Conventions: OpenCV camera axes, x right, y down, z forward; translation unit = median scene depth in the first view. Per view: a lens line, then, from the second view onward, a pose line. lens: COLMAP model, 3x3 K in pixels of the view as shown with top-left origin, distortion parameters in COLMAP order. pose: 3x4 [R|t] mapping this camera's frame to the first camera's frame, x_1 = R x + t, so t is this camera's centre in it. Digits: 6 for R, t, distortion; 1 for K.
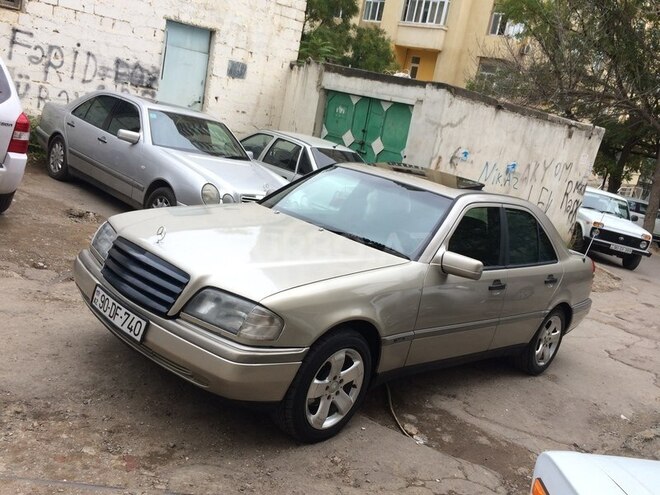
lens RADIAL K [[627.7, 0, 330.0], [0, 627.7, 247.5], [0, 0, 1]] dist [0.051232, -0.011660]
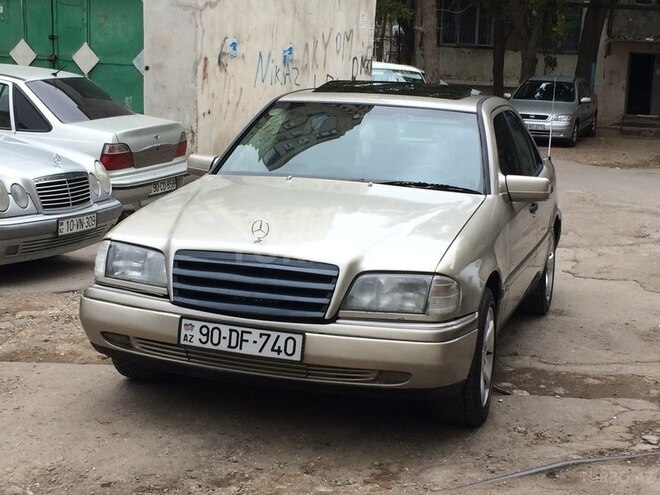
lens RADIAL K [[1170.9, 0, 330.0], [0, 1170.9, 247.5], [0, 0, 1]] dist [0.040484, 0.067592]
pose [[0.883533, -0.248333, 0.397116, -0.386777], [0.235491, 0.968439, 0.081667, -0.048944], [-0.404863, 0.021362, 0.914128, -0.182732]]
